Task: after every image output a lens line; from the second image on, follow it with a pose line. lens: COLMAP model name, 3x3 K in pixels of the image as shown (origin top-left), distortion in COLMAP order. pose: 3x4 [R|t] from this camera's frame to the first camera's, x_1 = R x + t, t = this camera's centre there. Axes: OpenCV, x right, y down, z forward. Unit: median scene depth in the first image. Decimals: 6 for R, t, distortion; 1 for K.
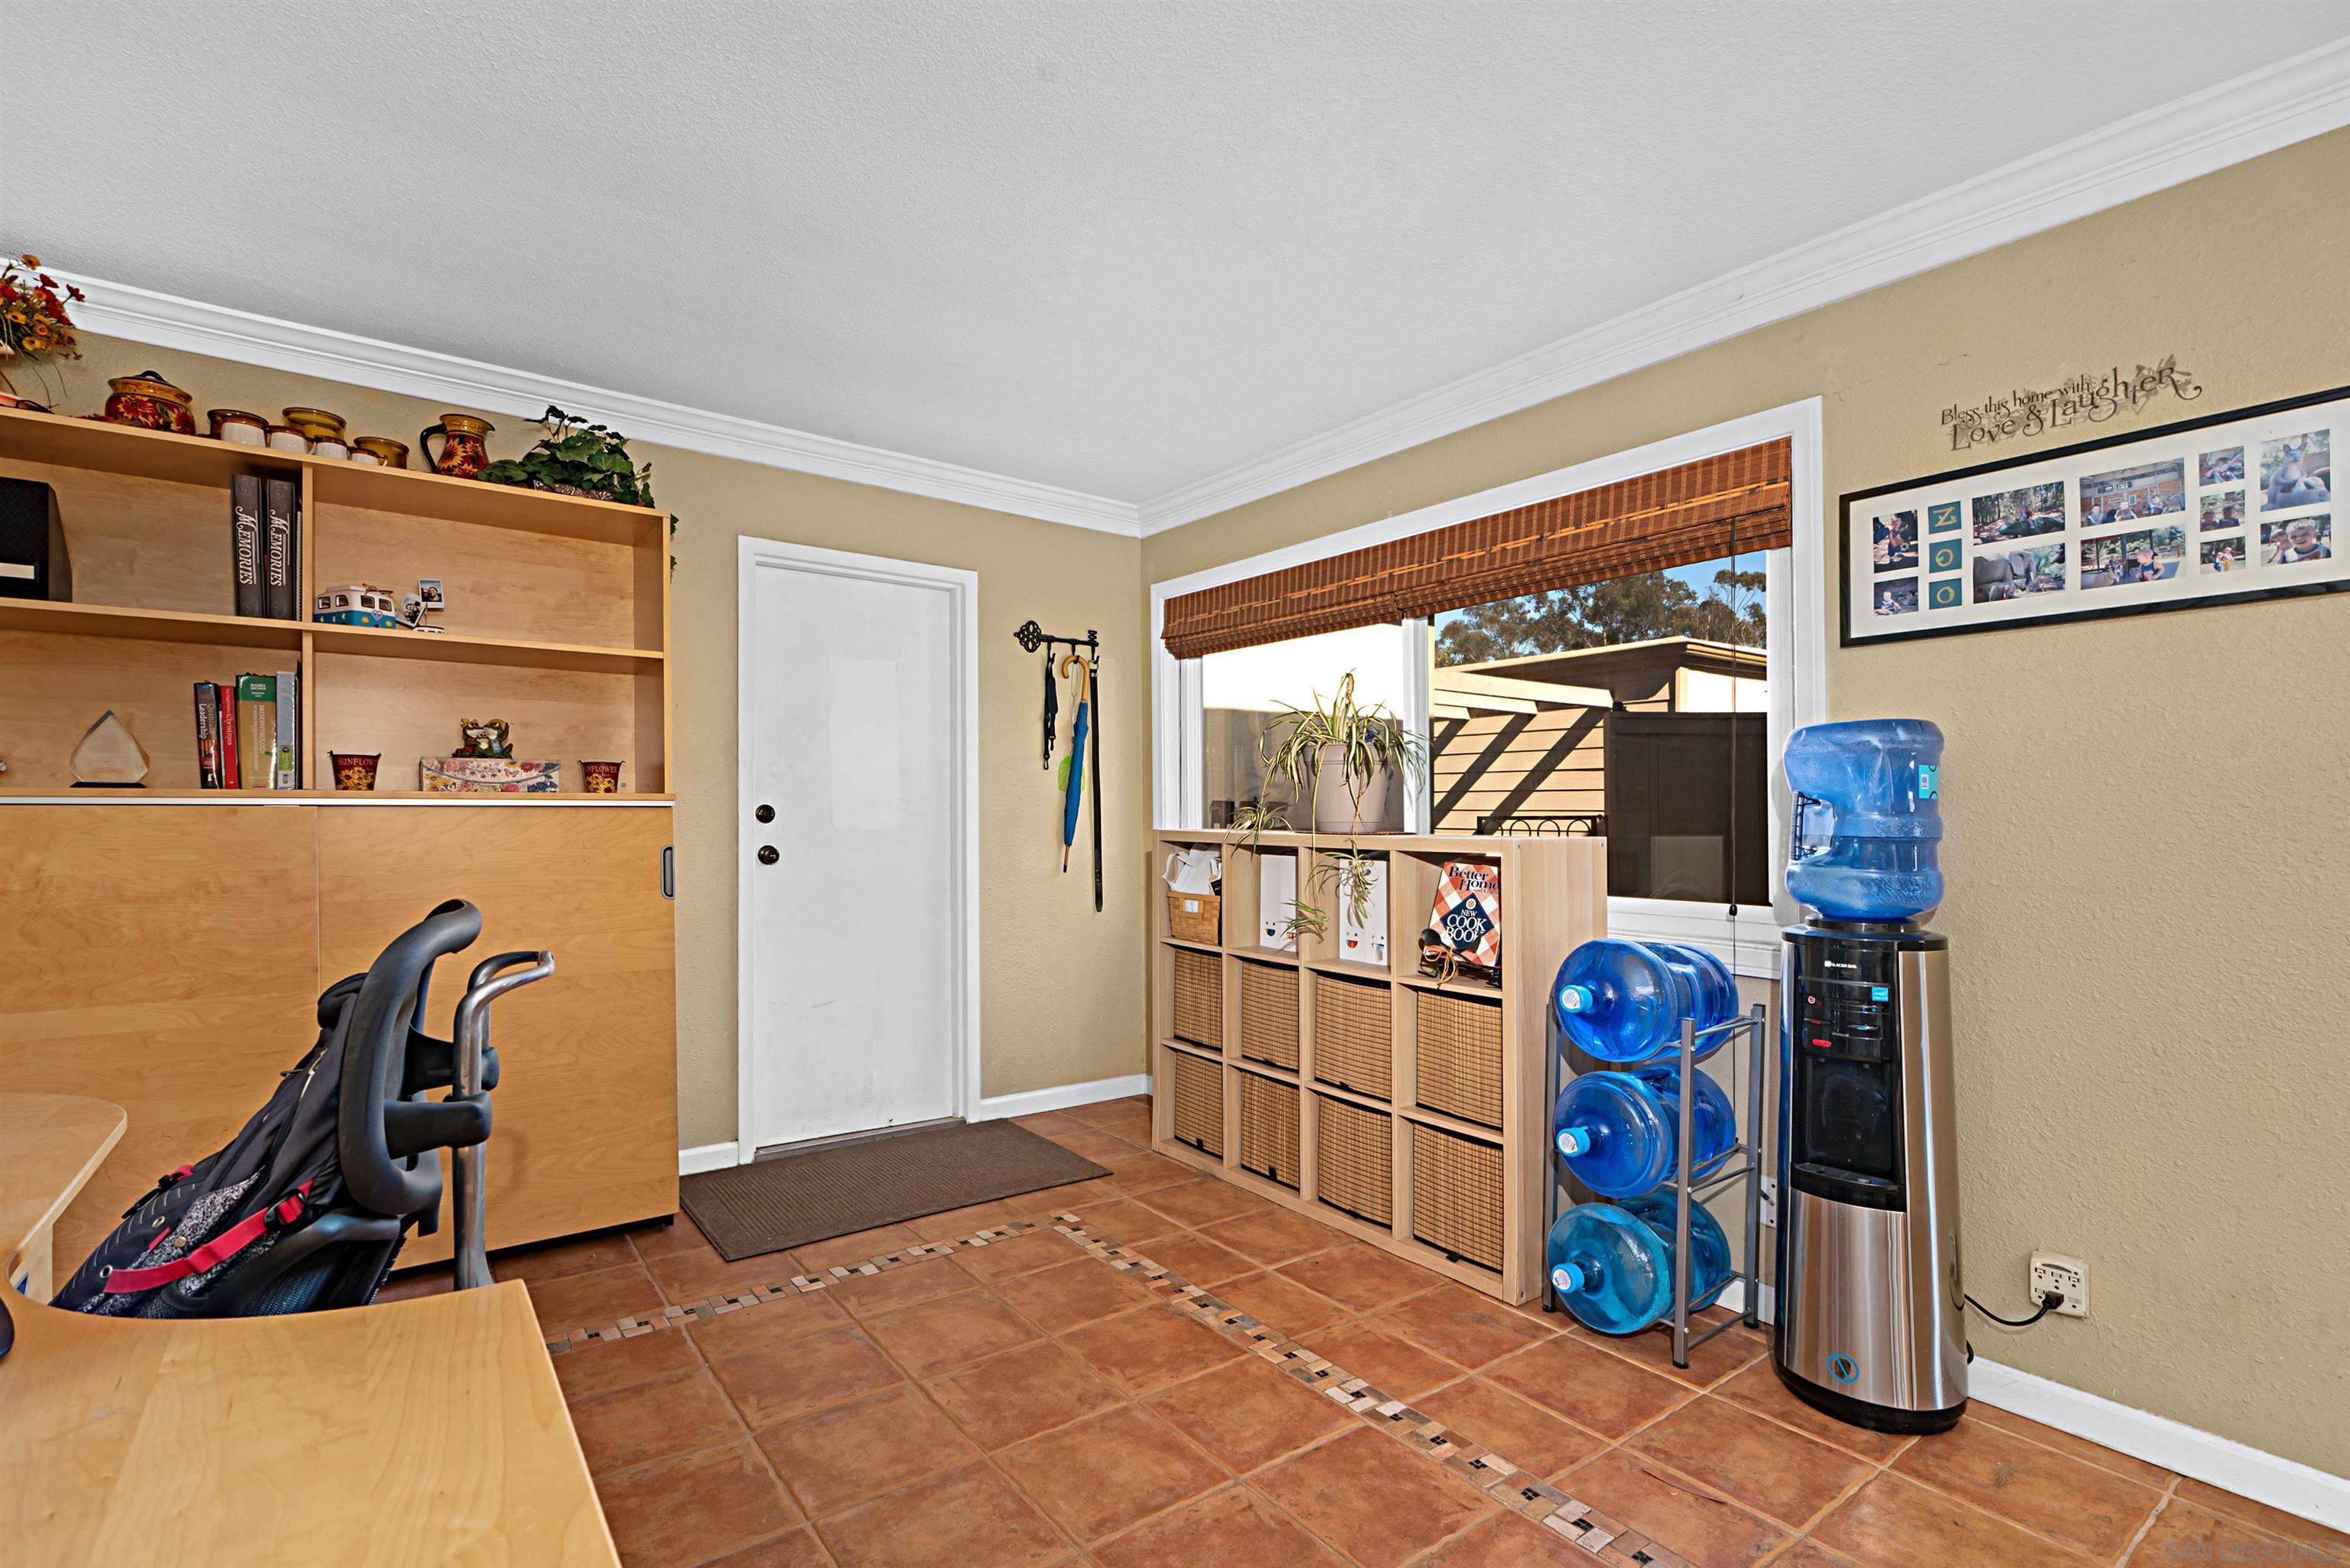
lens RADIAL K [[1069.4, 0, 1117.1], [0, 1069.4, 817.2], [0, 0, 1]] dist [-0.004537, -0.002402]
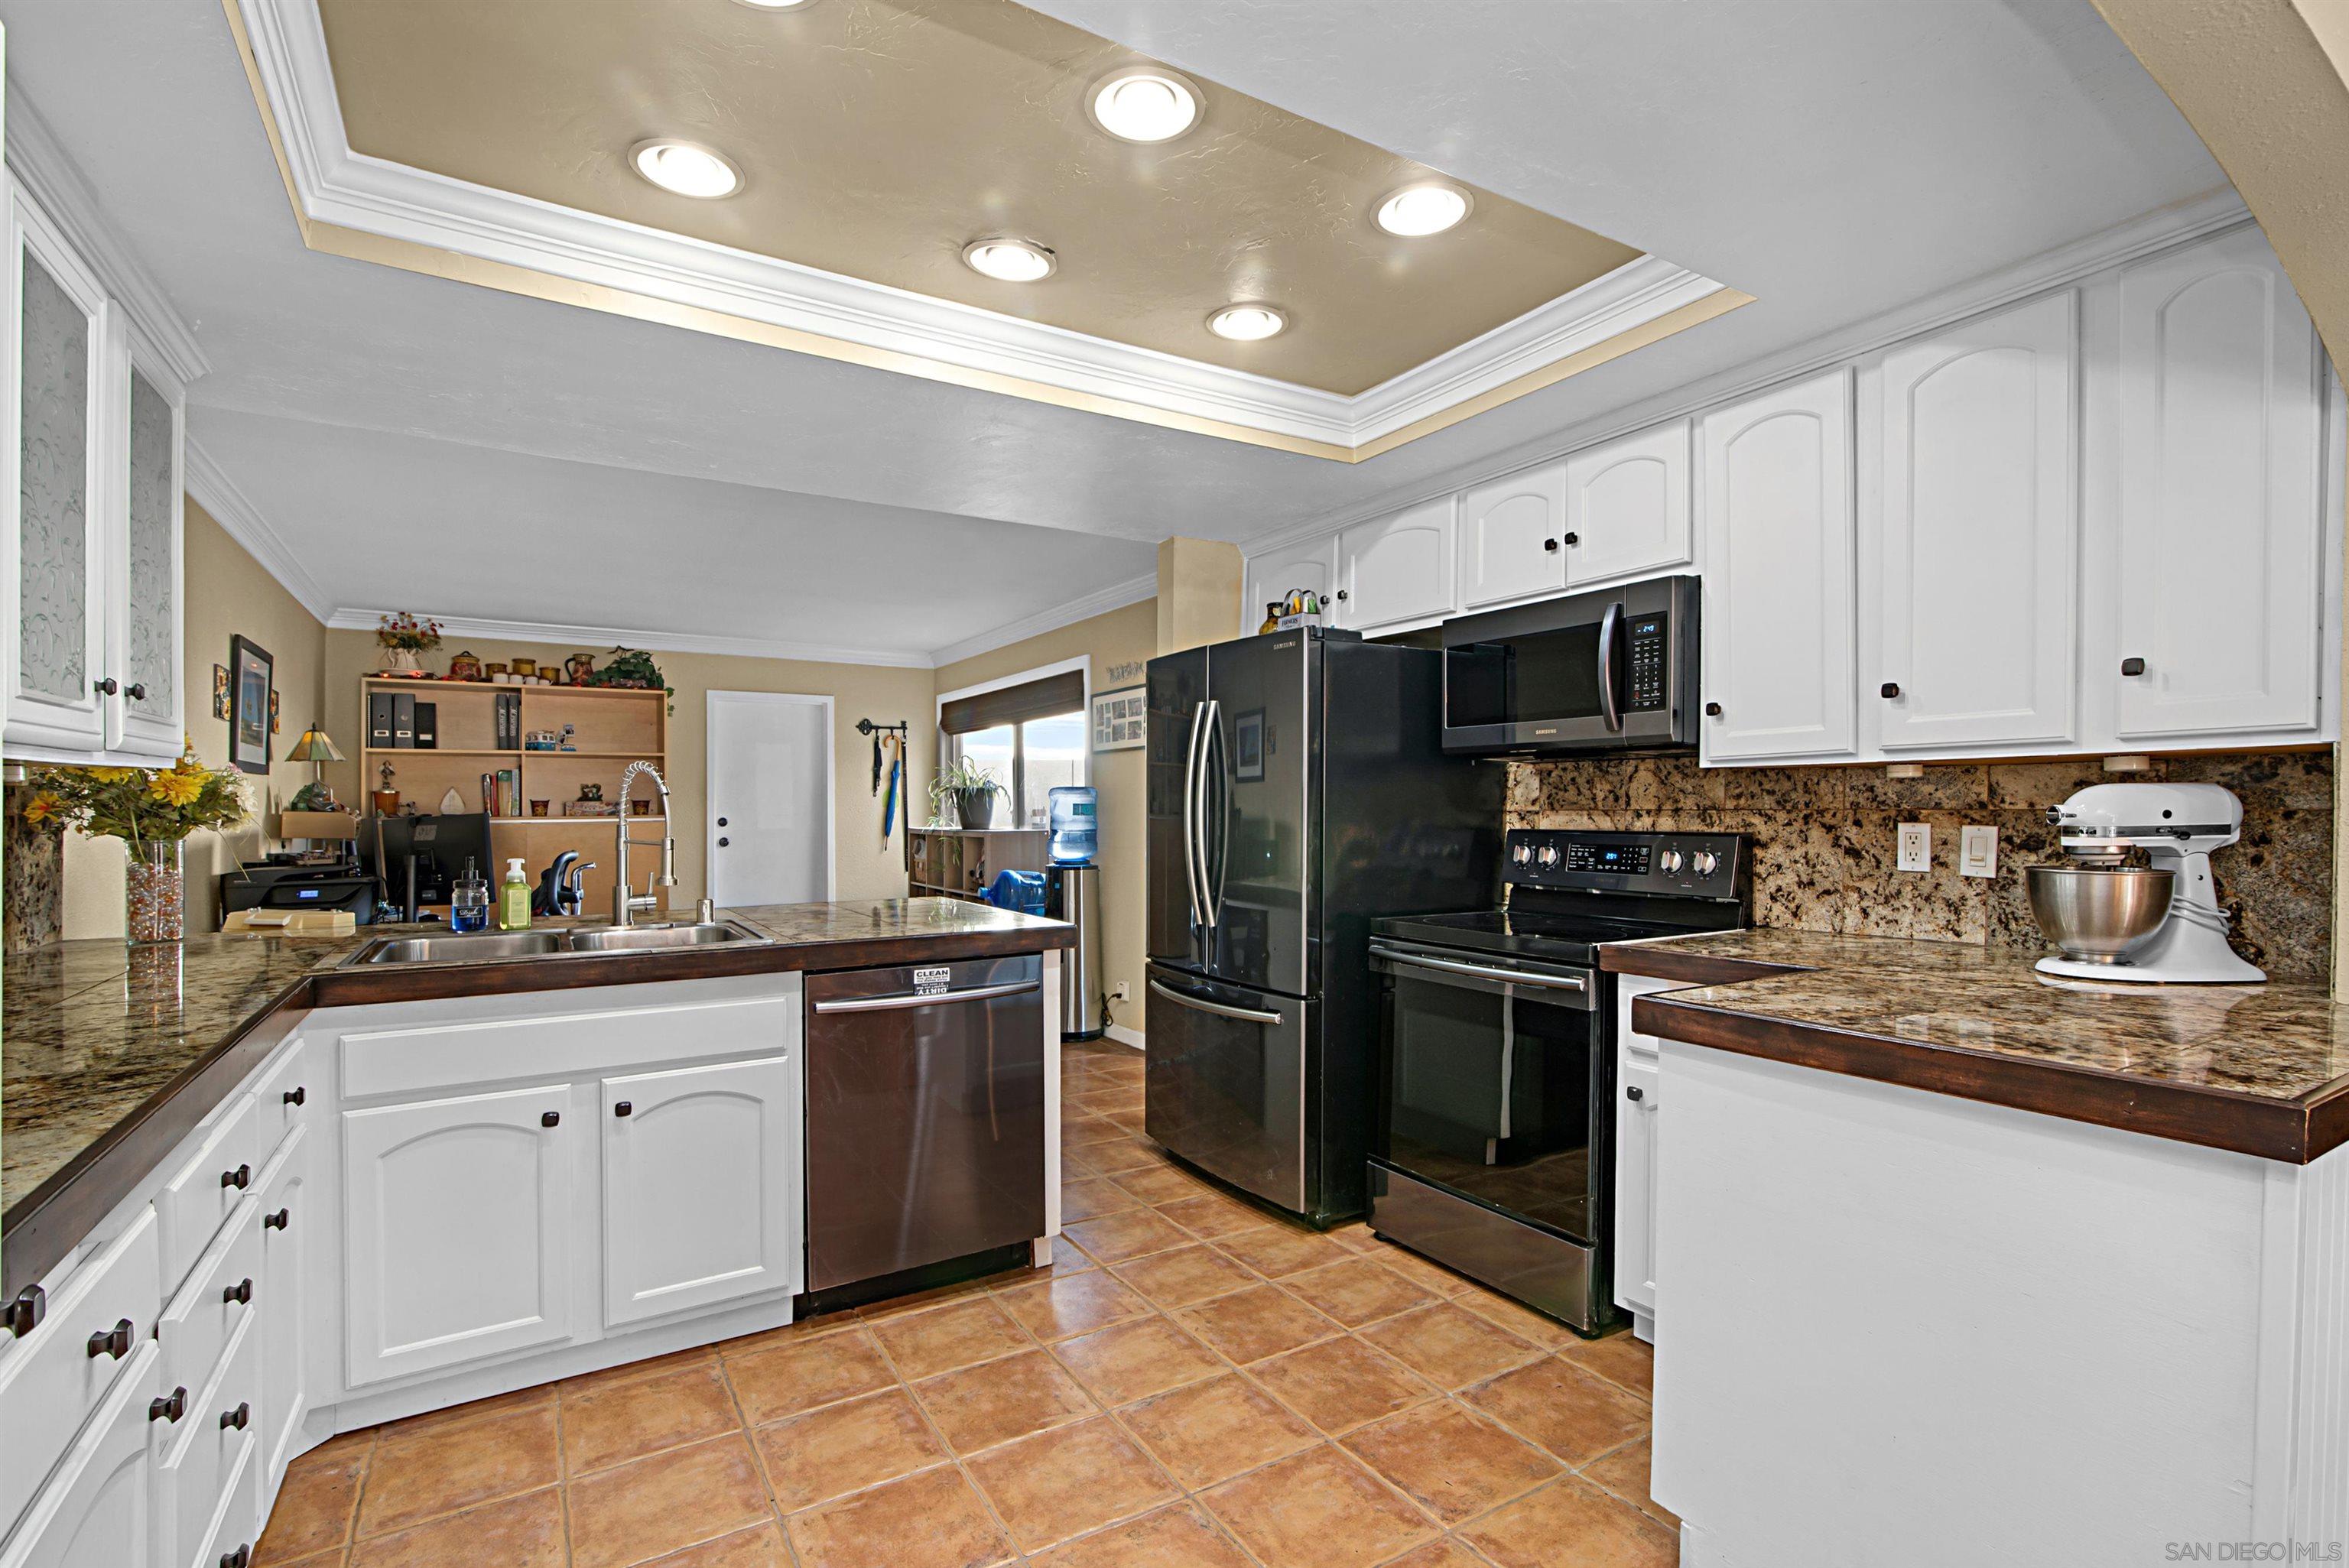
lens RADIAL K [[1069.0, 0, 1143.6], [0, 1069.0, 818.9], [0, 0, 1]] dist [-0.004537, -0.002402]
pose [[0.995014, -0.013435, -0.098828, 0.844480], [0.015137, 0.999749, 0.016490, -0.036386], [0.098582, -0.017904, 0.994968, -1.223650]]
